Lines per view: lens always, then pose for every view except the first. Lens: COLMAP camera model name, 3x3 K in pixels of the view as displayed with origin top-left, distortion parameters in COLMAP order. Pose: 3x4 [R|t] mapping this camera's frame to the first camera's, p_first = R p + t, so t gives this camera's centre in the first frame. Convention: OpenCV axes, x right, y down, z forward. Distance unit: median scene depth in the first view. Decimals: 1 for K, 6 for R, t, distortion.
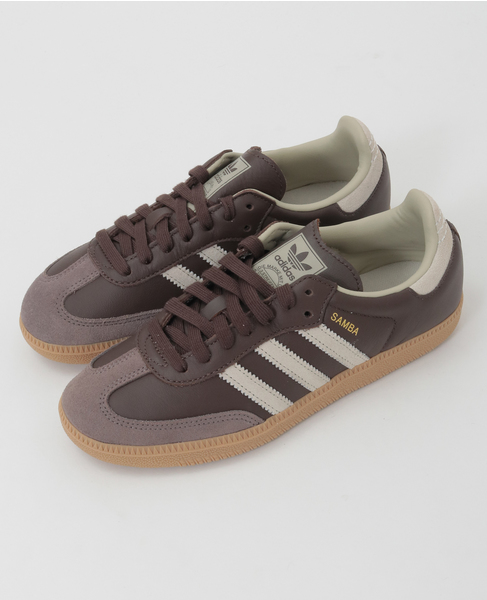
lens RADIAL K [[1185.6, 0, 242.7], [0, 1185.6, 300.2], [0, 0, 1]] dist [-0.030412, 0.000000]
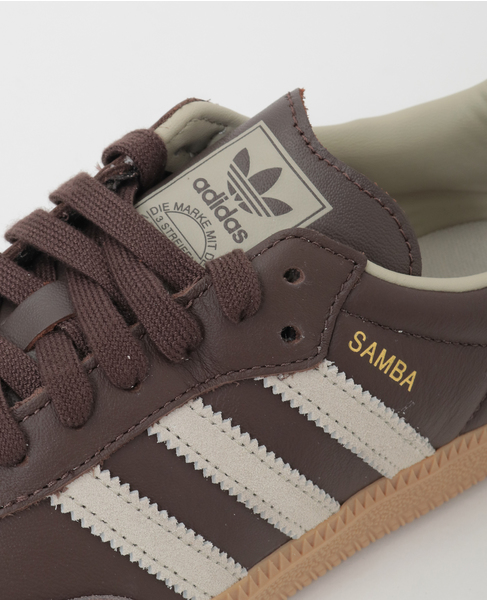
lens RADIAL K [[1654.8, 0, 246.1], [0, 1654.8, 302.0], [0, 0, 1]] dist [-0.048095, 0.000000]
pose [[0.993184, 0.004736, 0.116459, -0.019574], [-0.000677, 0.999392, -0.034863, 0.019979], [-0.116553, 0.034547, 0.992583, 0.482134]]
